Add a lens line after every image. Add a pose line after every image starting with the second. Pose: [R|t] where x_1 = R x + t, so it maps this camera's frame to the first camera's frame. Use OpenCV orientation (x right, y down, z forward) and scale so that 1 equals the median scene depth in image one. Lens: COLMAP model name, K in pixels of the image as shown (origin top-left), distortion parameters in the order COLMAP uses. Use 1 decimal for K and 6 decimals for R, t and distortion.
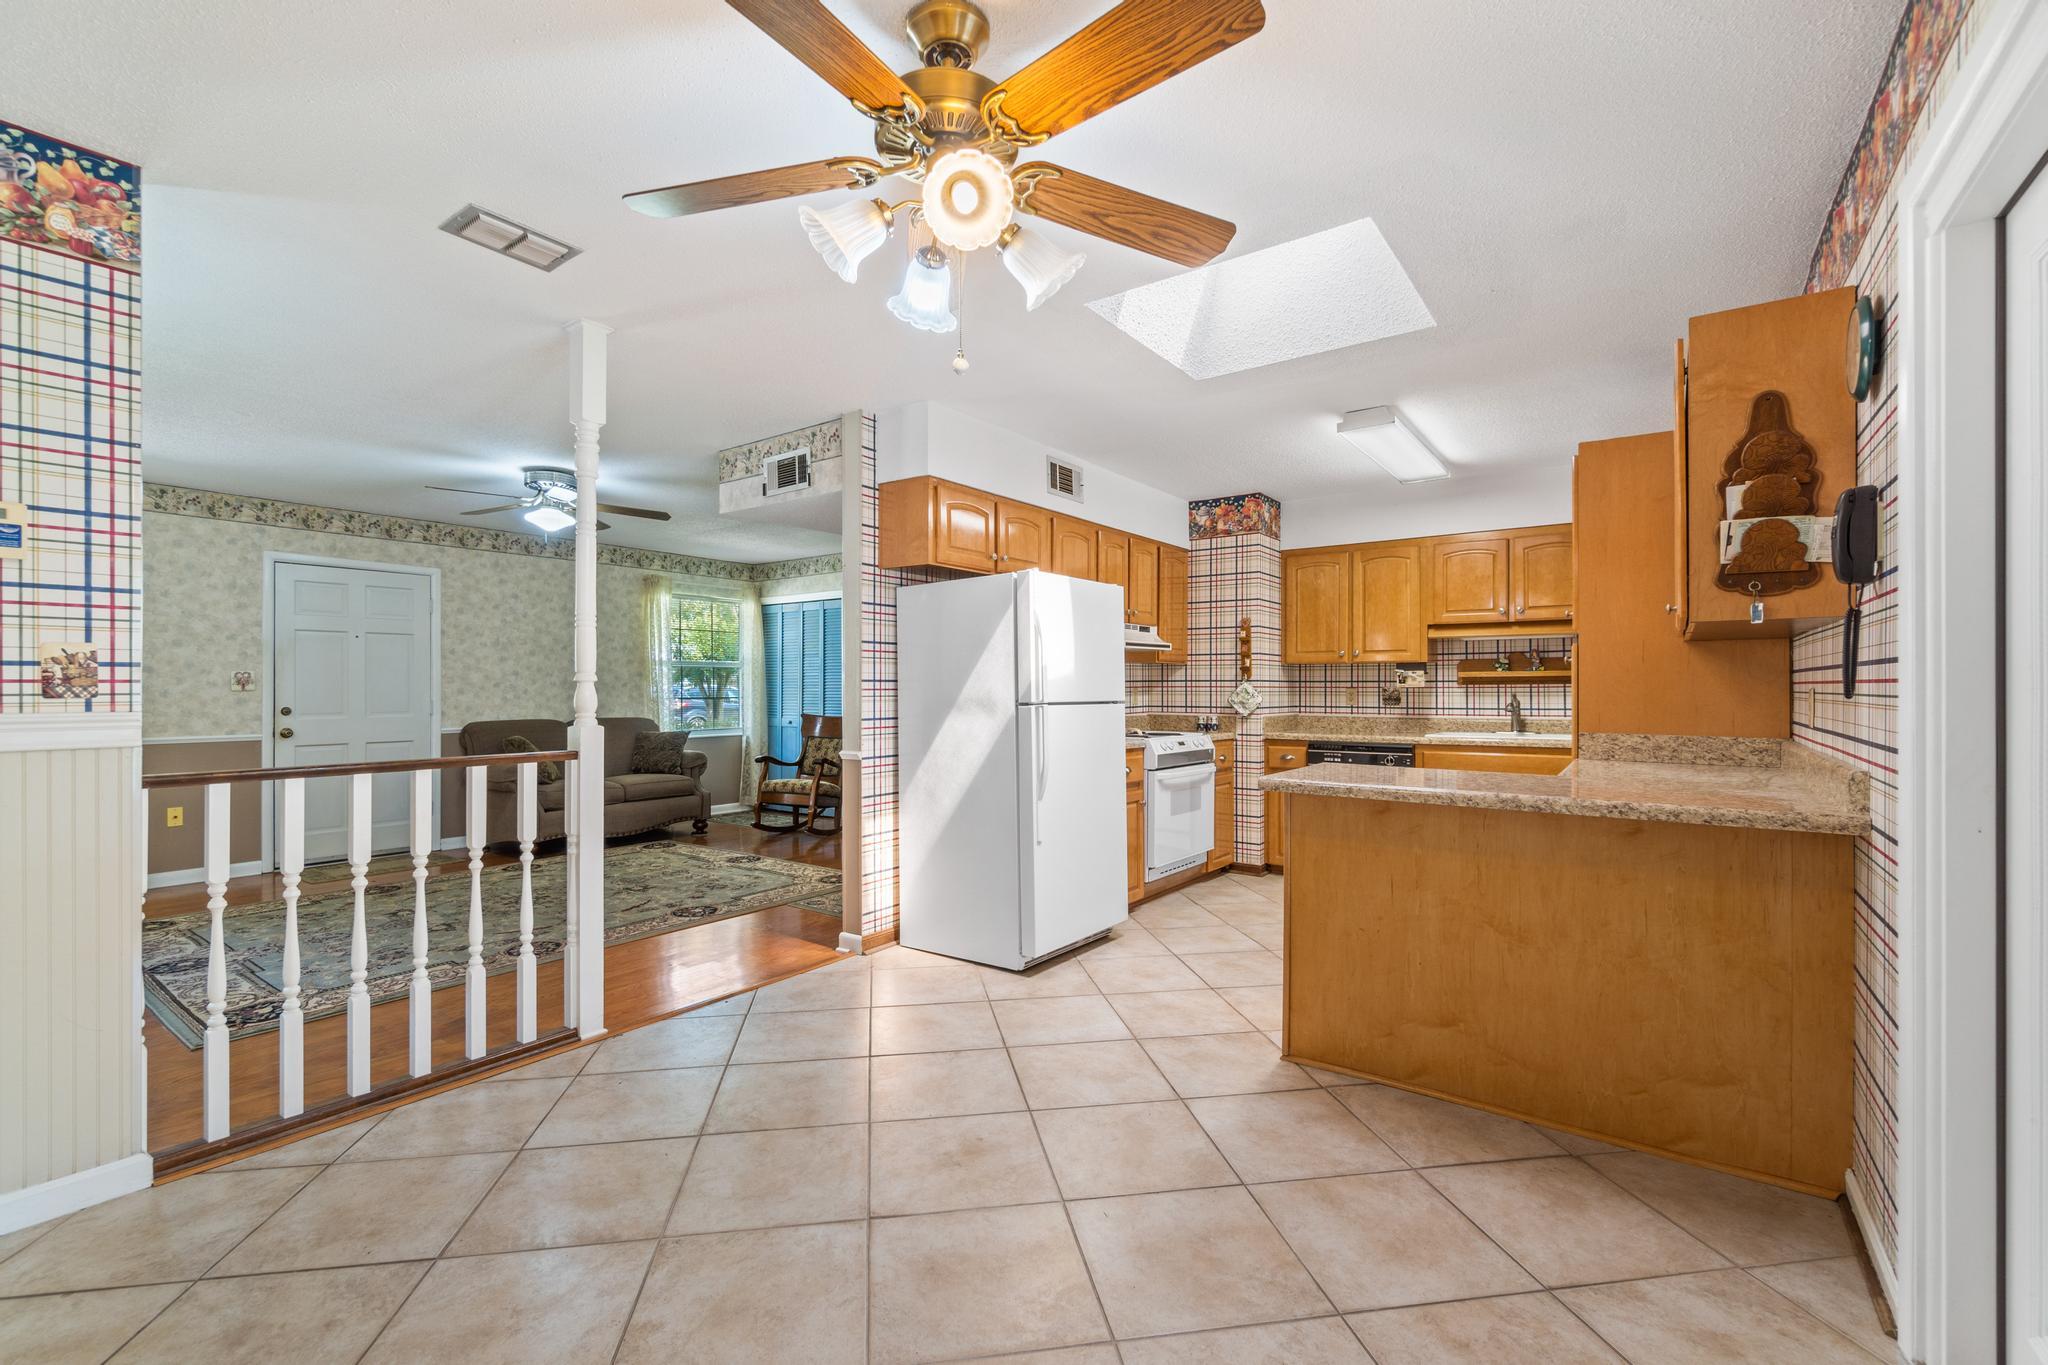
lens RADIAL K [[887.0, 0, 1015.8], [0, 887.0, 684.1], [0, 0, 1]] dist [-0.005084, 0.000127]
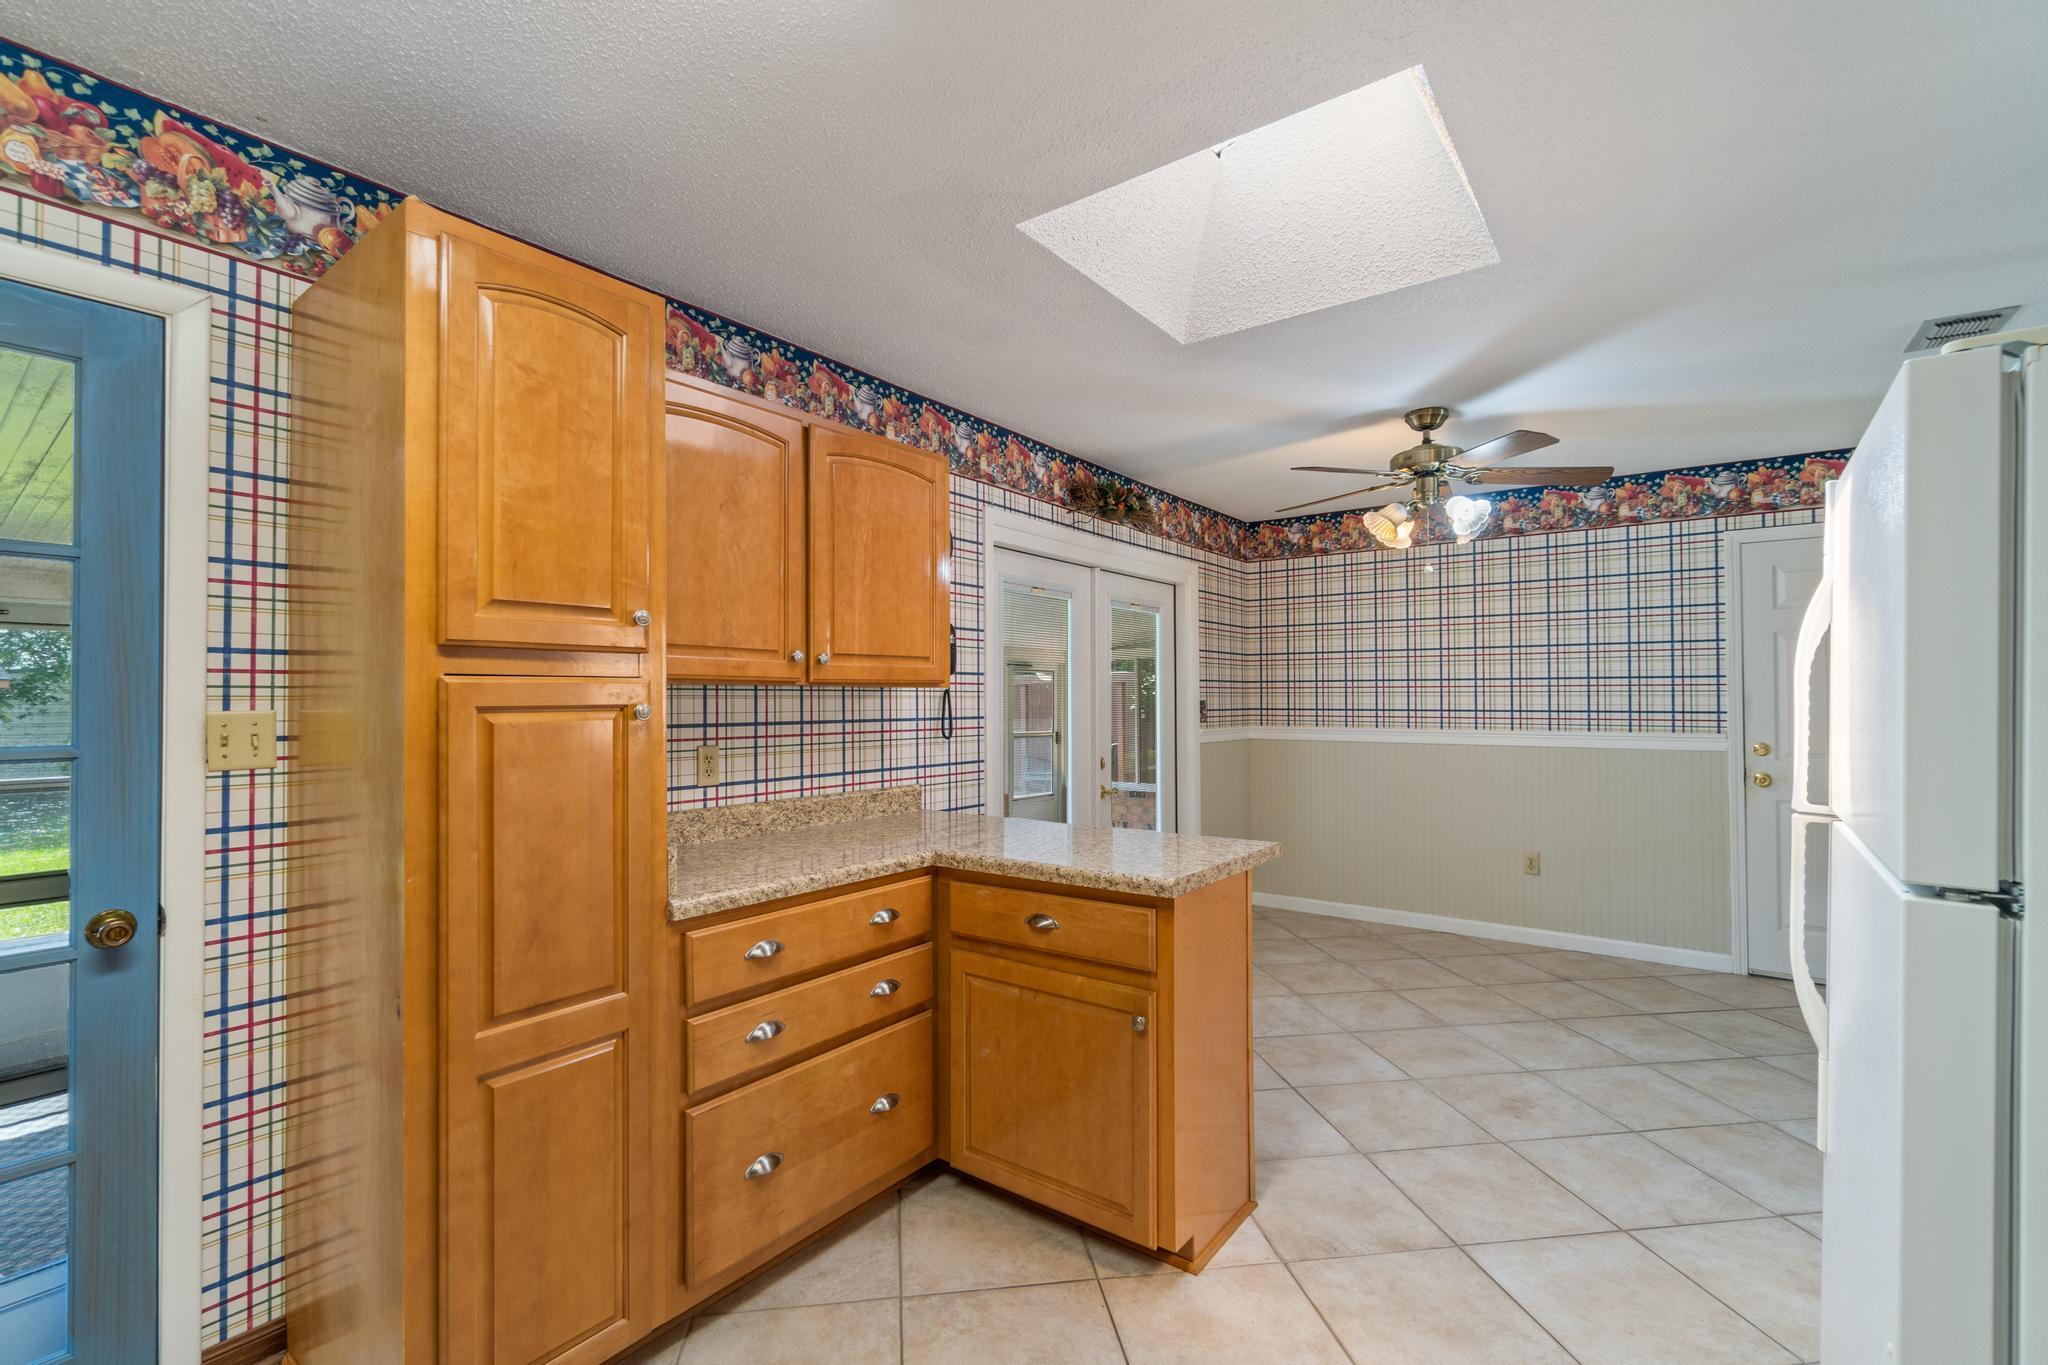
lens RADIAL K [[896.6, 0, 1017.4], [0, 896.6, 684.8], [0, 0, 1]] dist [-0.001372, -0.000321]
pose [[-0.999909, 0.002706, 0.013195, 0.255757], [0.002470, 0.999837, -0.017902, -0.020132], [-0.013241, -0.017868, -0.999753, 0.924132]]
